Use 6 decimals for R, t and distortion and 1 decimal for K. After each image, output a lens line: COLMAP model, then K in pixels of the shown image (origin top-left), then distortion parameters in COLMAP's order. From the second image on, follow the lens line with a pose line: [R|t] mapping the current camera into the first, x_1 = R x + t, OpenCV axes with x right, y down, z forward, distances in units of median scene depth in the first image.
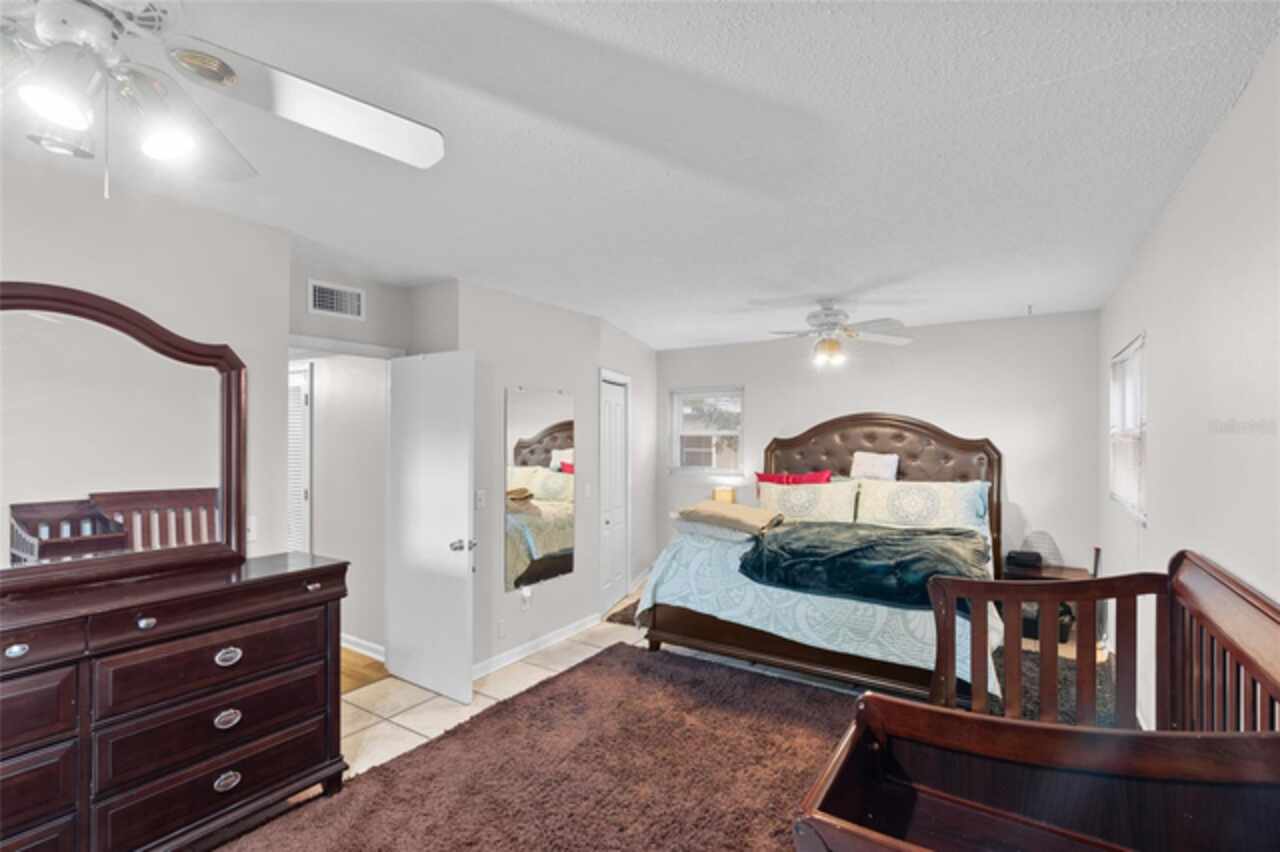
lens RADIAL K [[585.0, 0, 643.4], [0, 585.0, 431.9], [0, 0, 1]] dist [-0.004224, -0.000179]
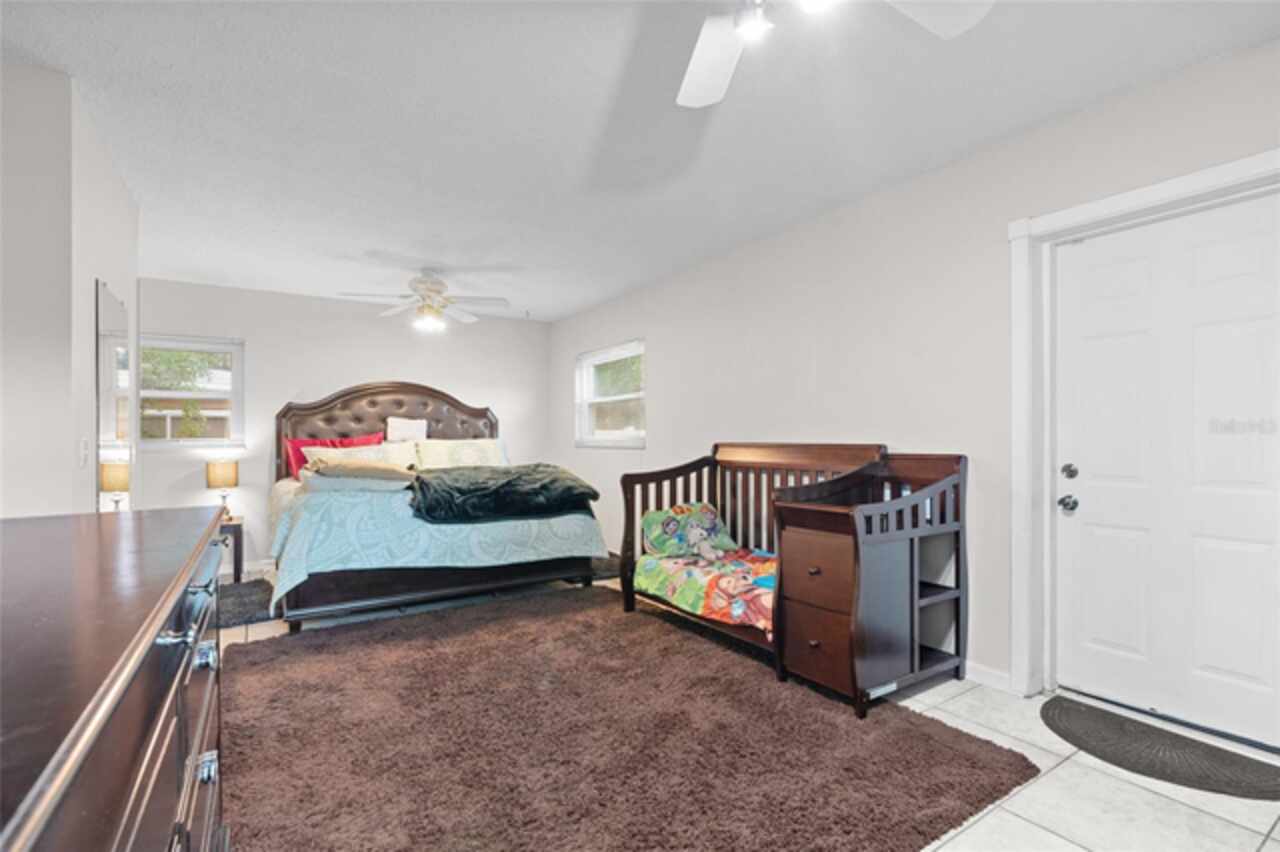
lens RADIAL K [[585.0, 0, 643.4], [0, 585.0, 431.9], [0, 0, 1]] dist [-0.004224, -0.000179]
pose [[0.407257, 0.004633, 0.913302, -0.606675], [0.001719, 0.999981, -0.005840, 0.099080], [-0.913312, 0.003948, 0.407241, 0.221093]]
